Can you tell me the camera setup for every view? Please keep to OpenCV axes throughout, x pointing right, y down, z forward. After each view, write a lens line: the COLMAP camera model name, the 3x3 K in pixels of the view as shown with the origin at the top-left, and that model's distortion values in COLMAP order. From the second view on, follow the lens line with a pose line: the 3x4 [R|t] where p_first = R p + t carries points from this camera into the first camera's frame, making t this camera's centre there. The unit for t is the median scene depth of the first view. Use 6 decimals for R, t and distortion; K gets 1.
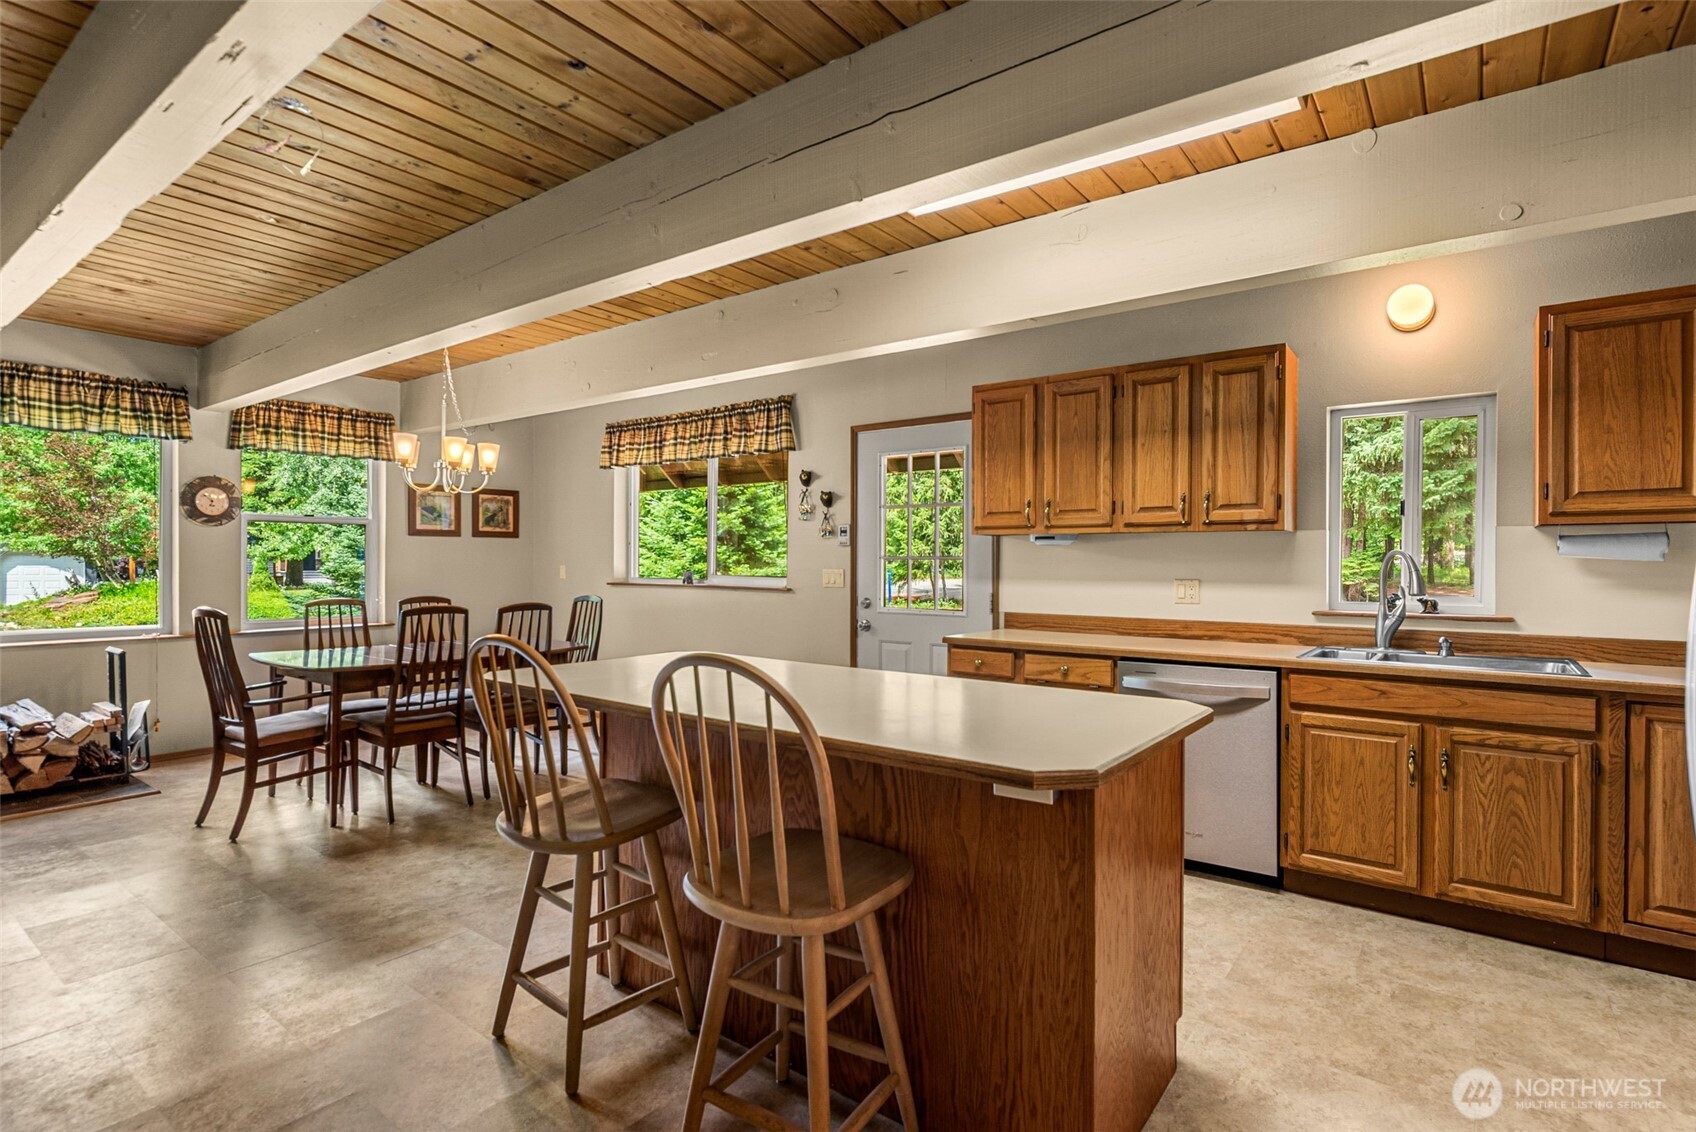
lens RADIAL K [[823.5, 0, 861.0], [0, 823.5, 565.0], [0, 0, 1]] dist [-0.002121, -0.000348]
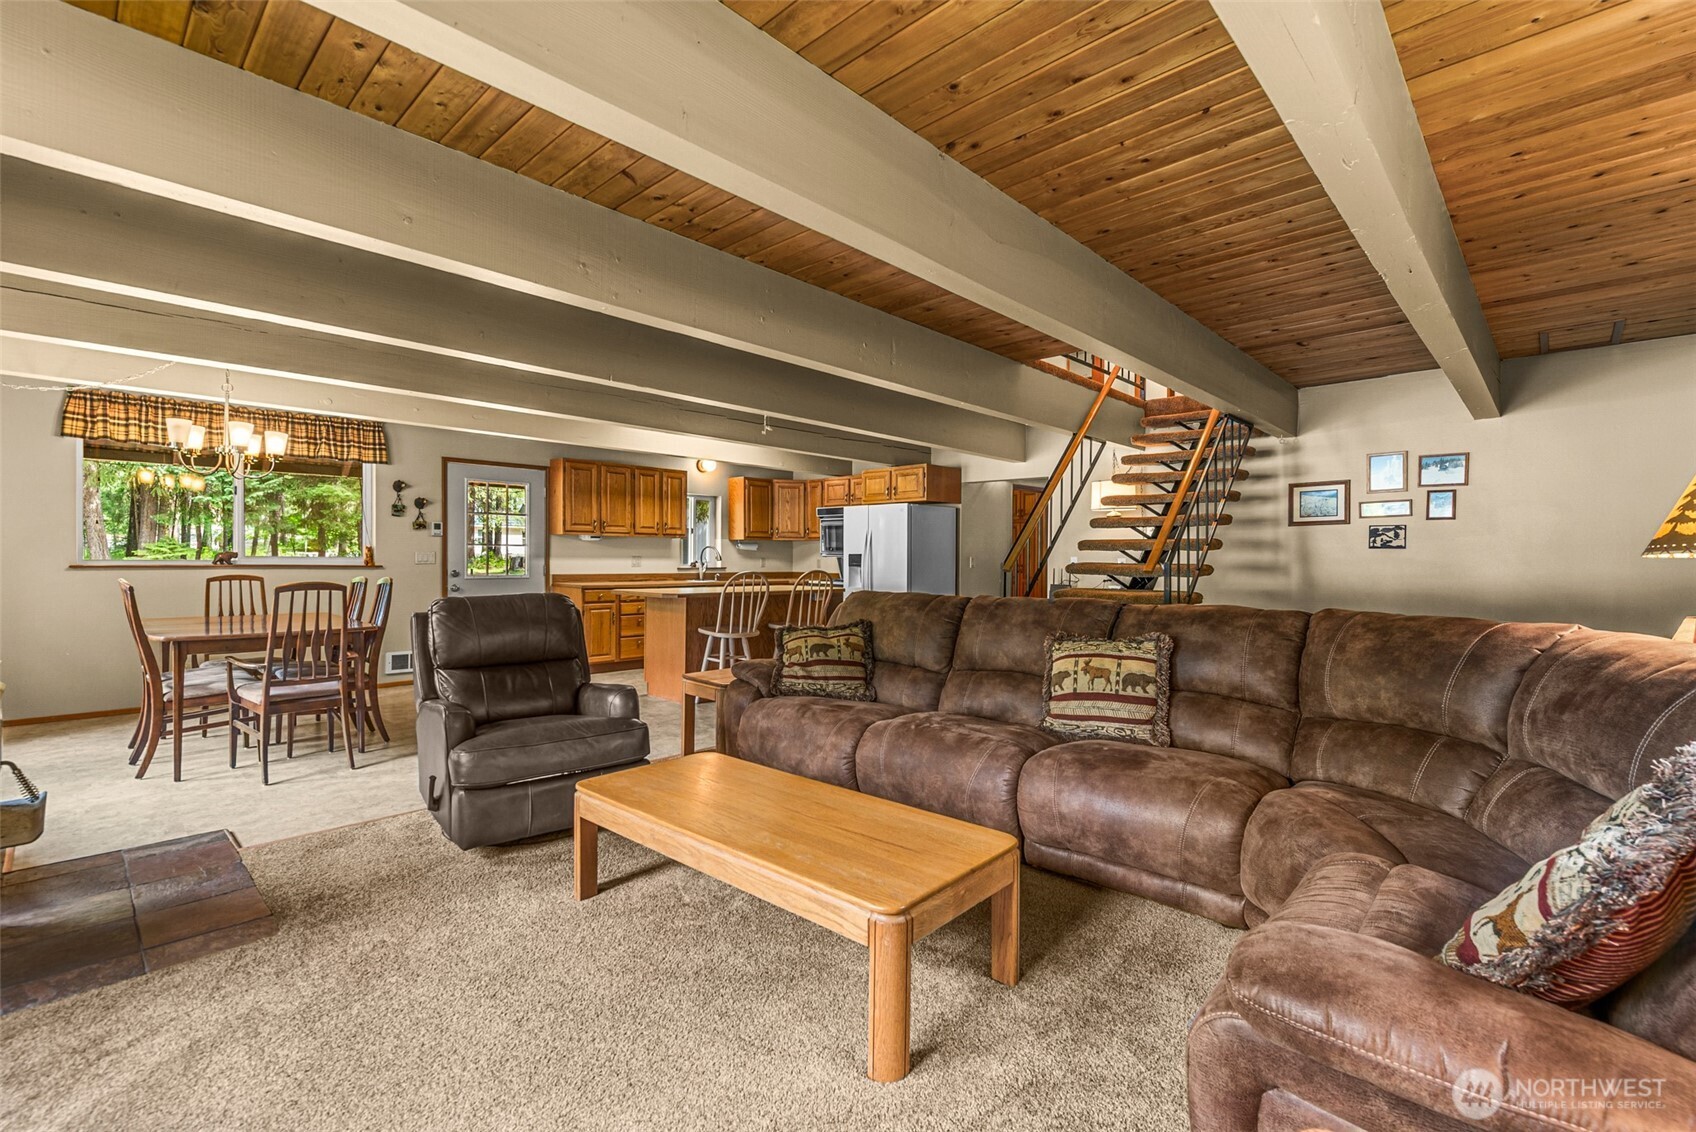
lens RADIAL K [[757.8, 0, 855.2], [0, 757.8, 570.6], [0, 0, 1]] dist [0.006987, -0.002387]
pose [[0.118465, -0.019762, 0.992762, -1.306466], [-0.005555, 0.999773, 0.020565, 0.007105], [-0.992943, -0.007951, 0.118329, 0.089111]]
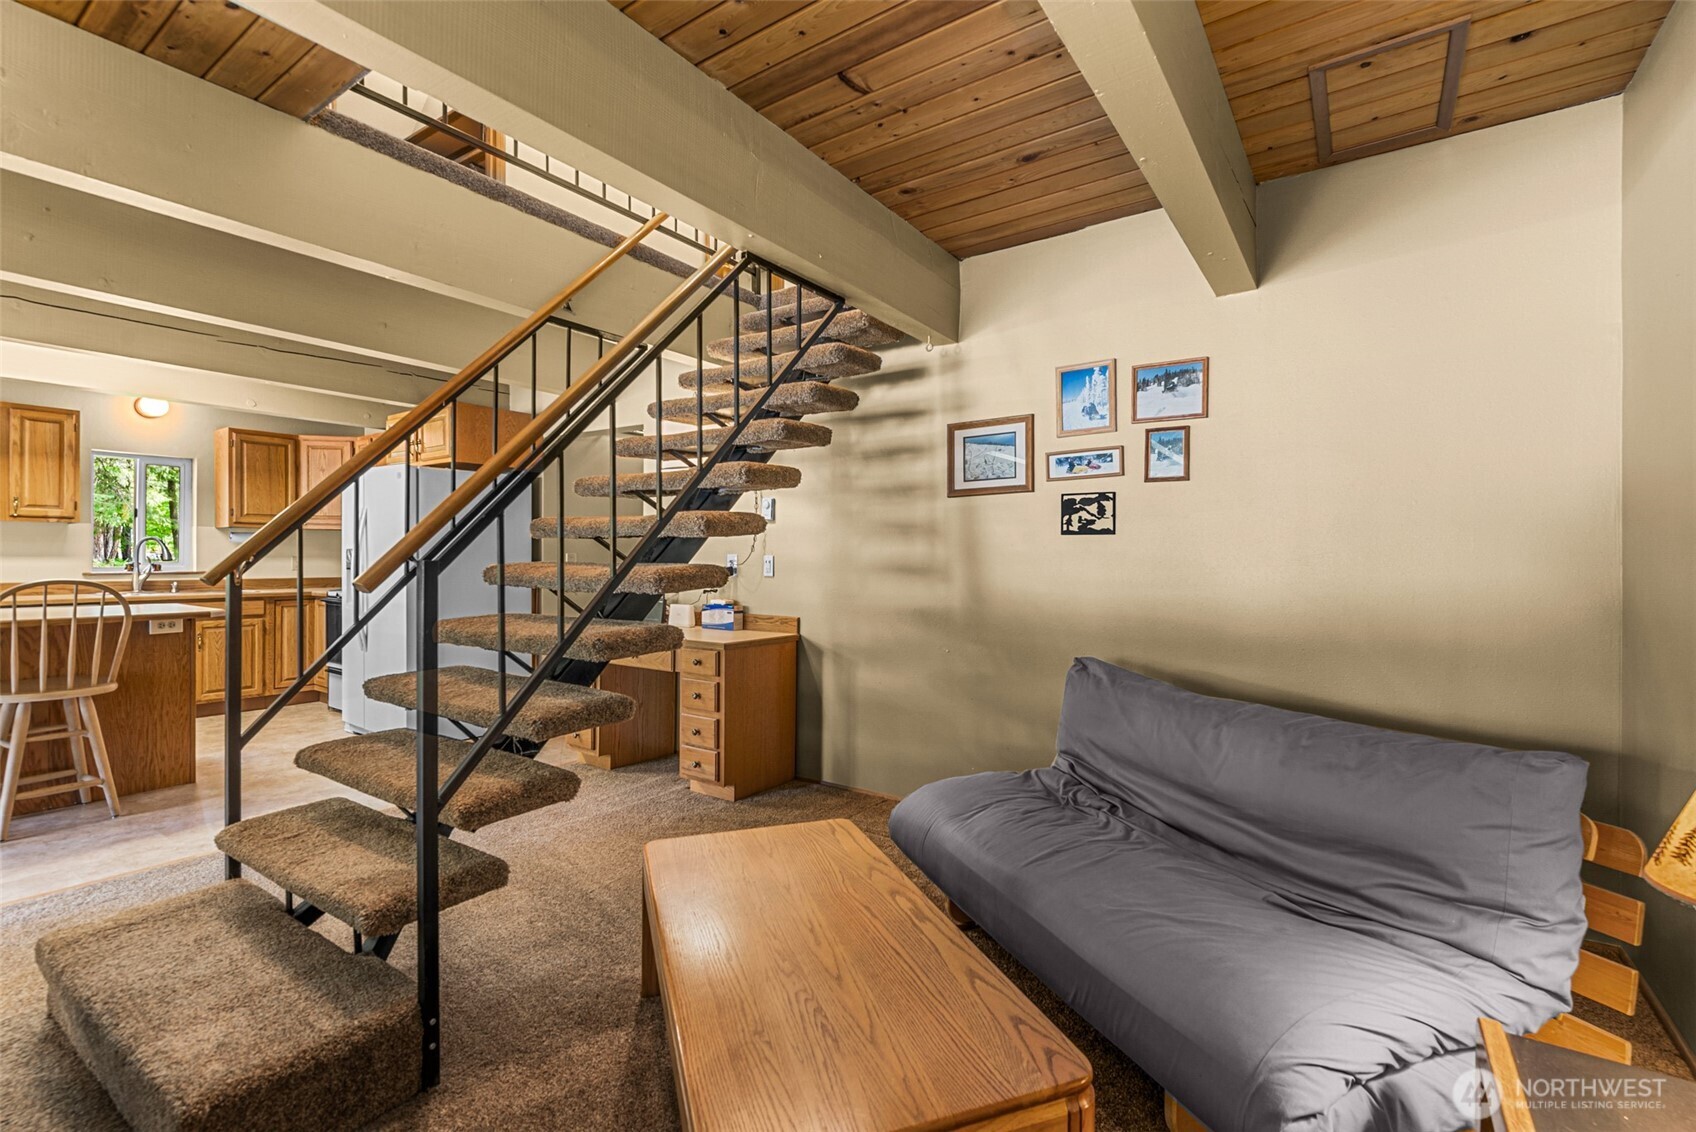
lens RADIAL K [[757.8, 0, 859.4], [0, 757.8, 555.5], [0, 0, 1]] dist [0.006987, -0.002387]
pose [[-0.038775, -0.002446, 0.999245, -0.721964], [-0.002479, 0.999994, 0.002352, 0.009825], [-0.999245, -0.002386, -0.038781, -0.342151]]
